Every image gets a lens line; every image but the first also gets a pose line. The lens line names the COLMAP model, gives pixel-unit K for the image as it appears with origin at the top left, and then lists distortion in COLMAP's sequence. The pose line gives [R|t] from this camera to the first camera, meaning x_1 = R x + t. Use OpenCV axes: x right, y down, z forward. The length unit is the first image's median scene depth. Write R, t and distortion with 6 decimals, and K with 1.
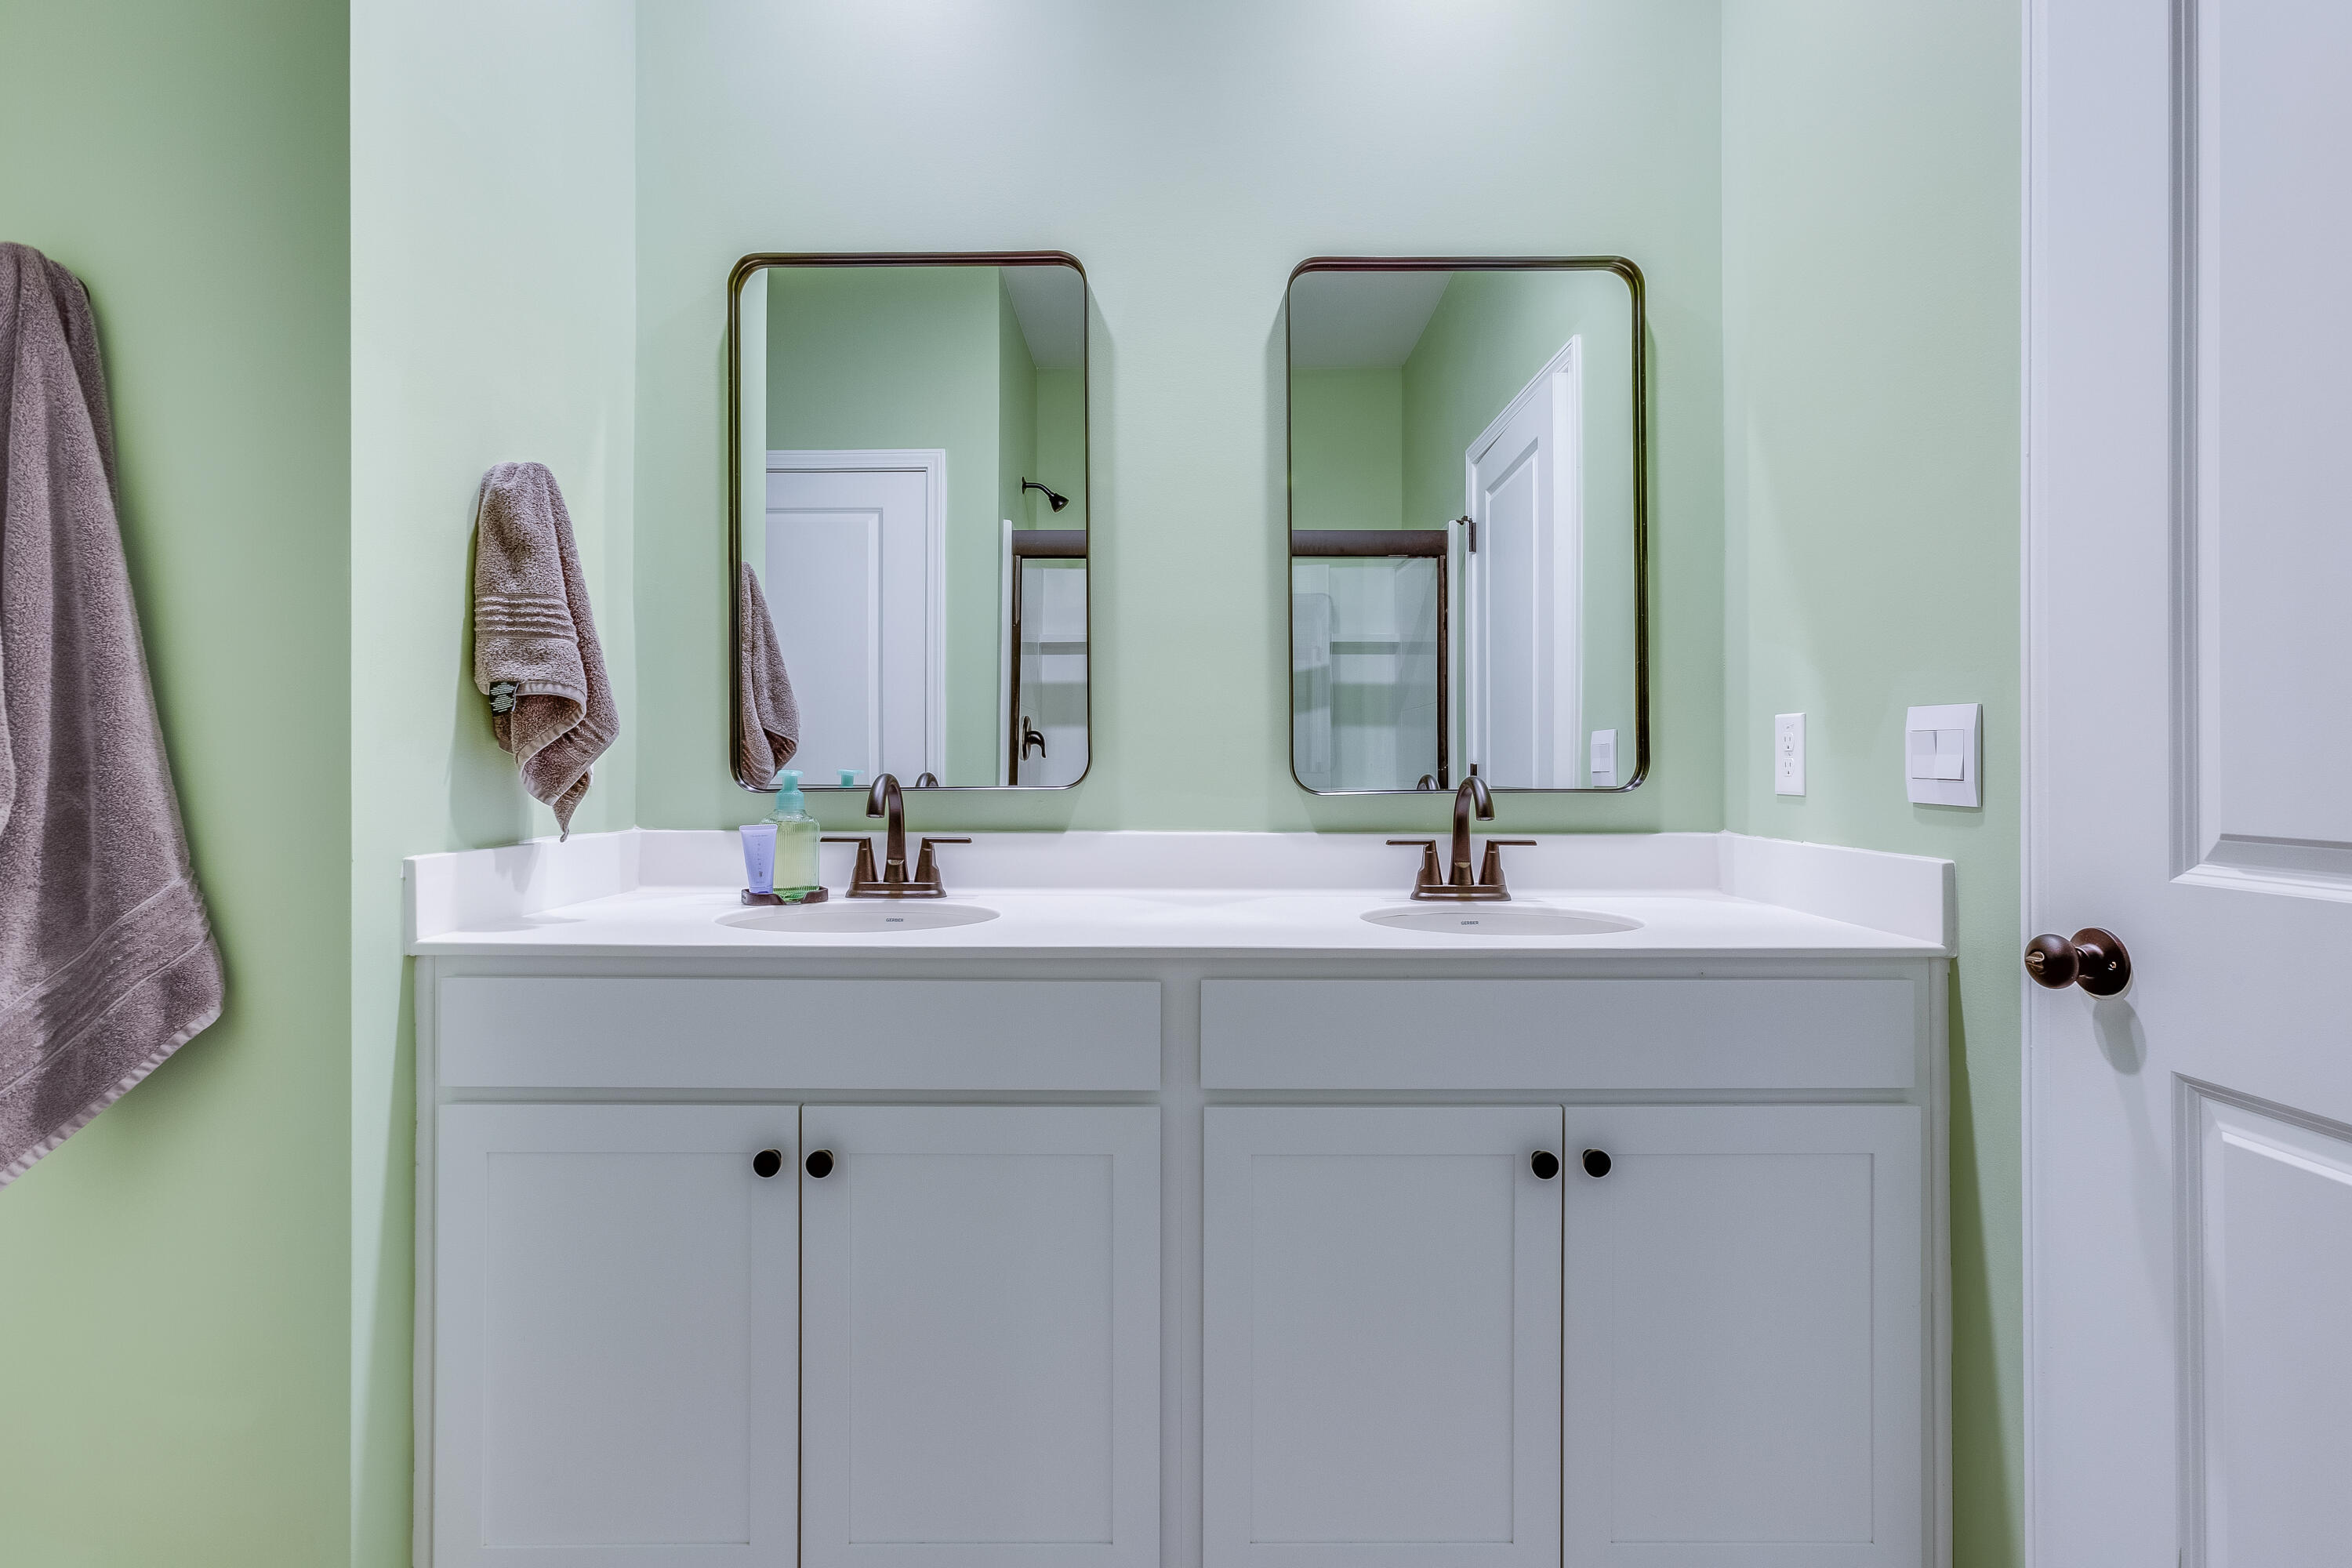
lens RADIAL K [[1103.4, 0, 1181.8], [0, 1103.4, 778.9], [0, 0, 1]] dist [0.005260, 0.000197]
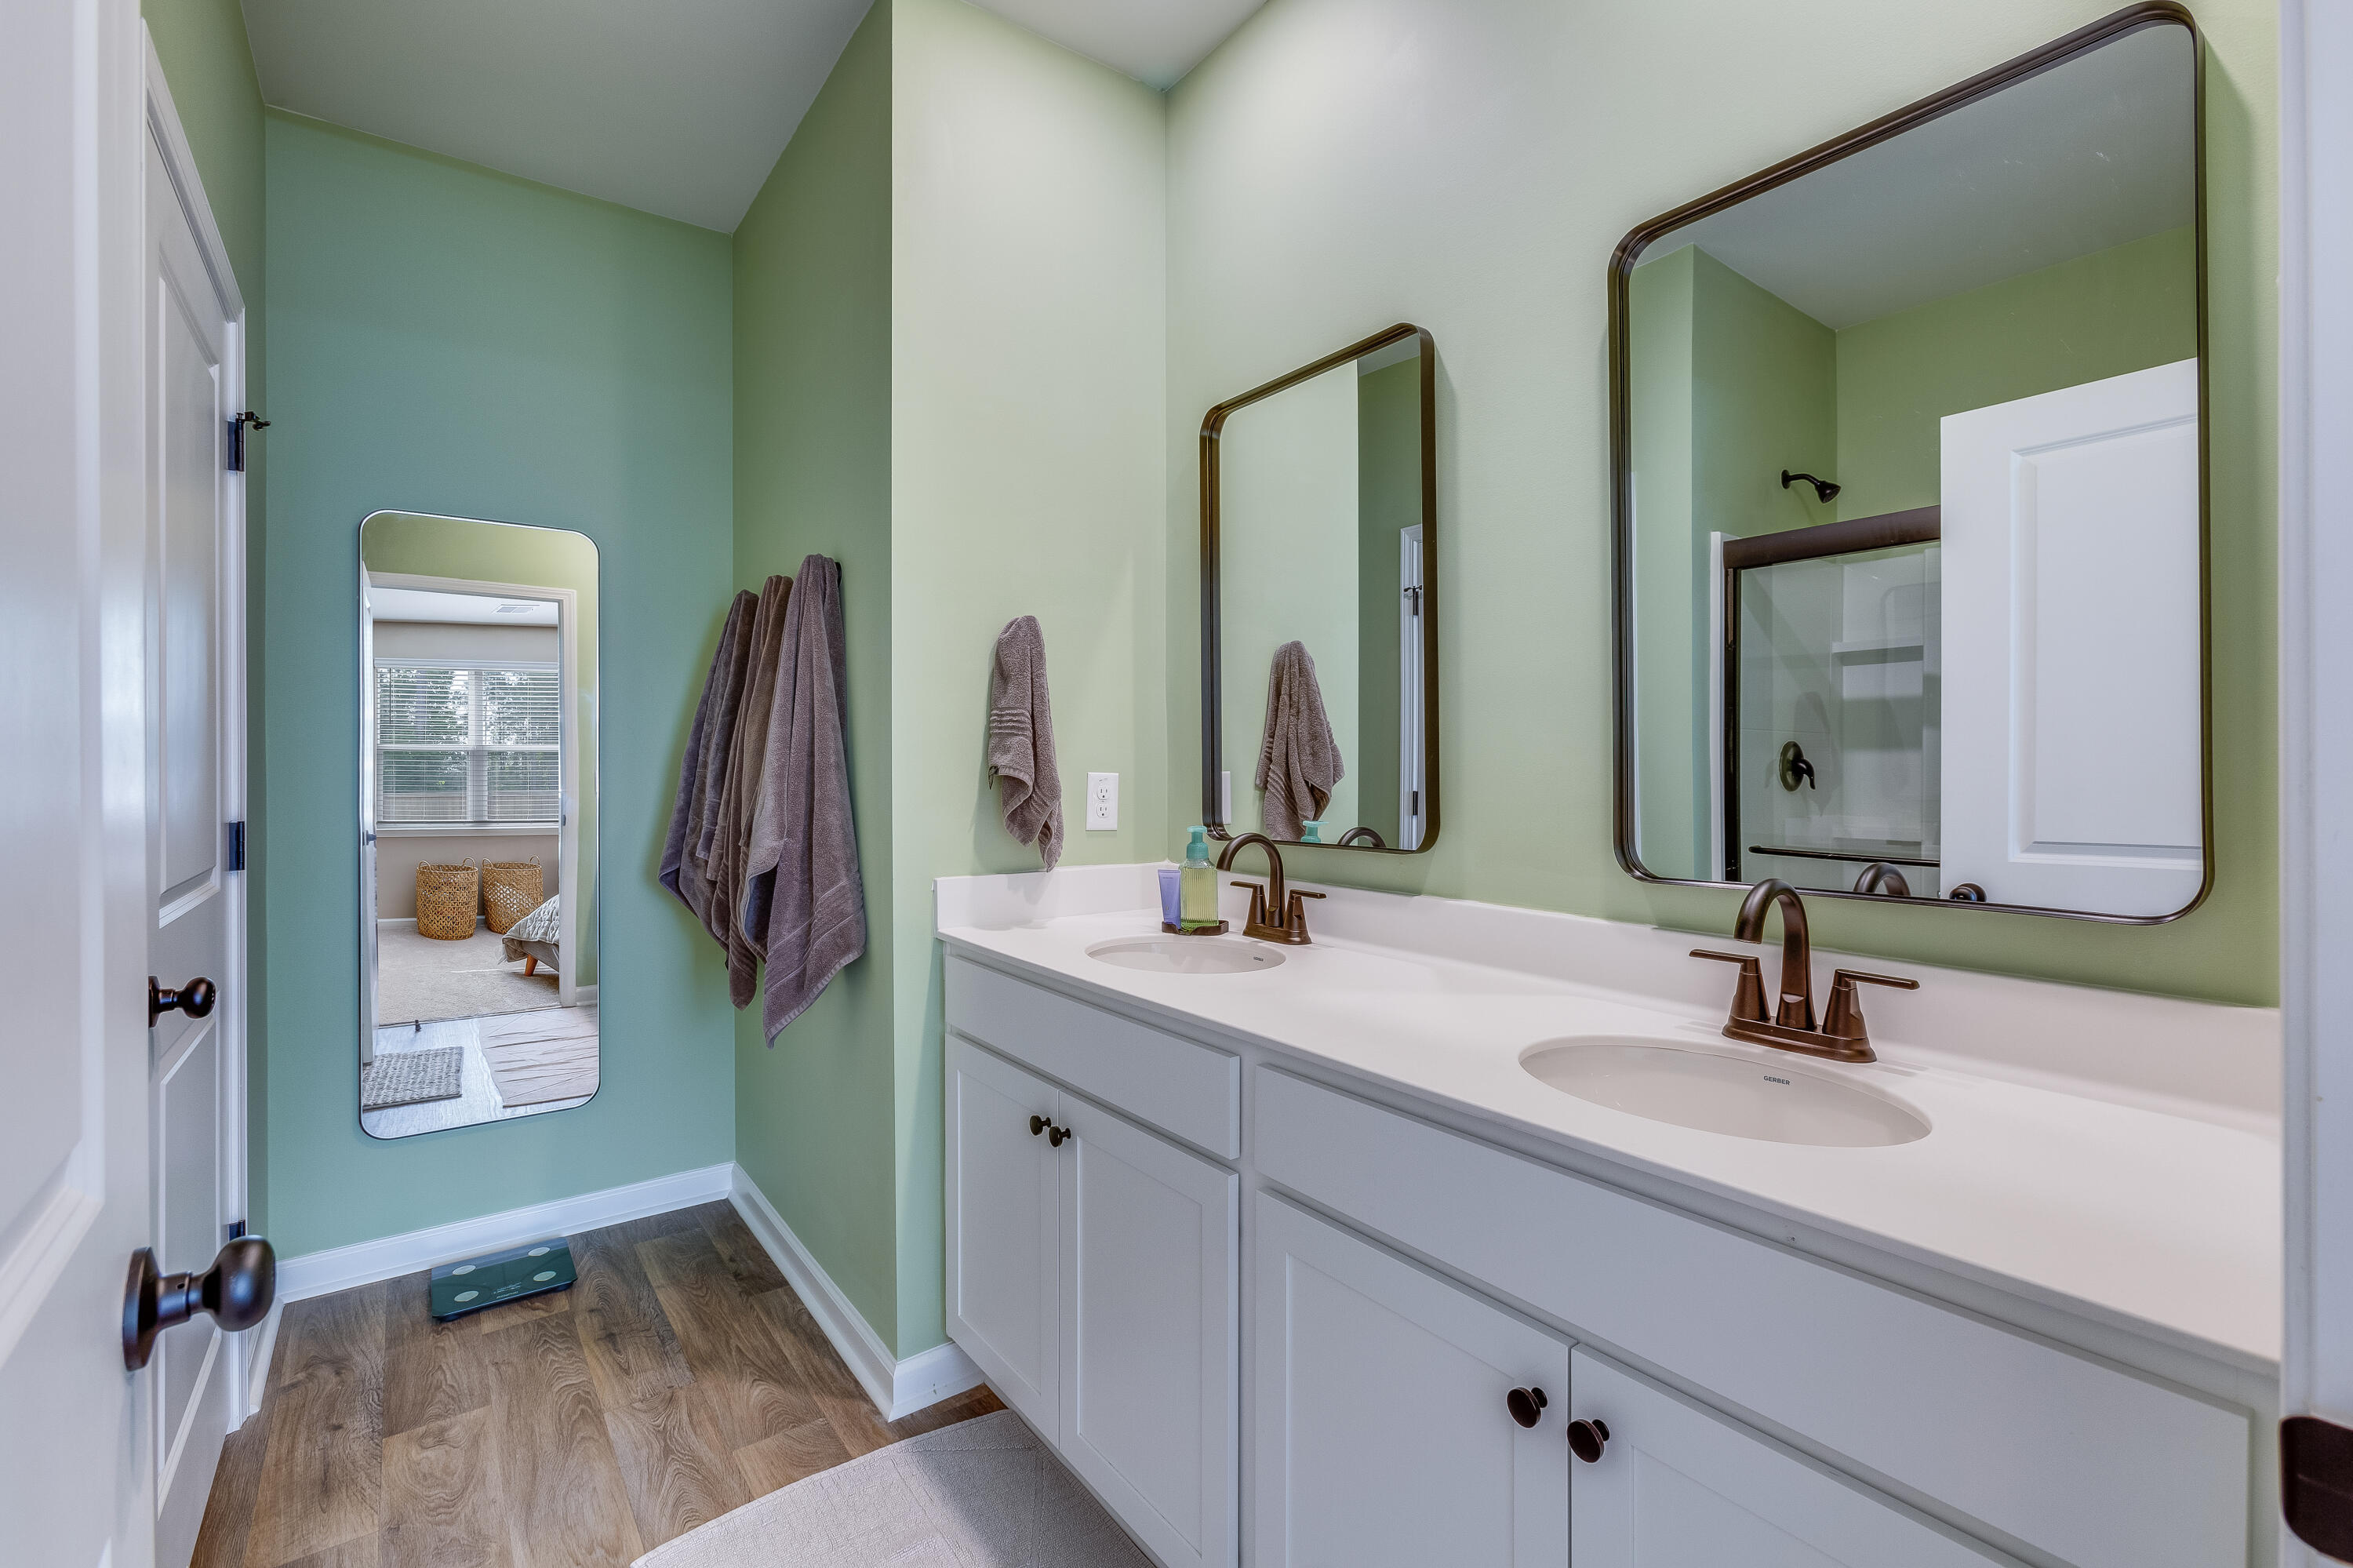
lens RADIAL K [[1052.2, 0, 1171.7], [0, 1052.2, 767.9], [0, 0, 1]] dist [-0.006148, -0.000210]
pose [[0.582665, 0.001767, -0.812710, 0.569407], [-0.009014, 0.999950, -0.004288, -0.065335], [0.812662, 0.009824, 0.582652, 0.274712]]
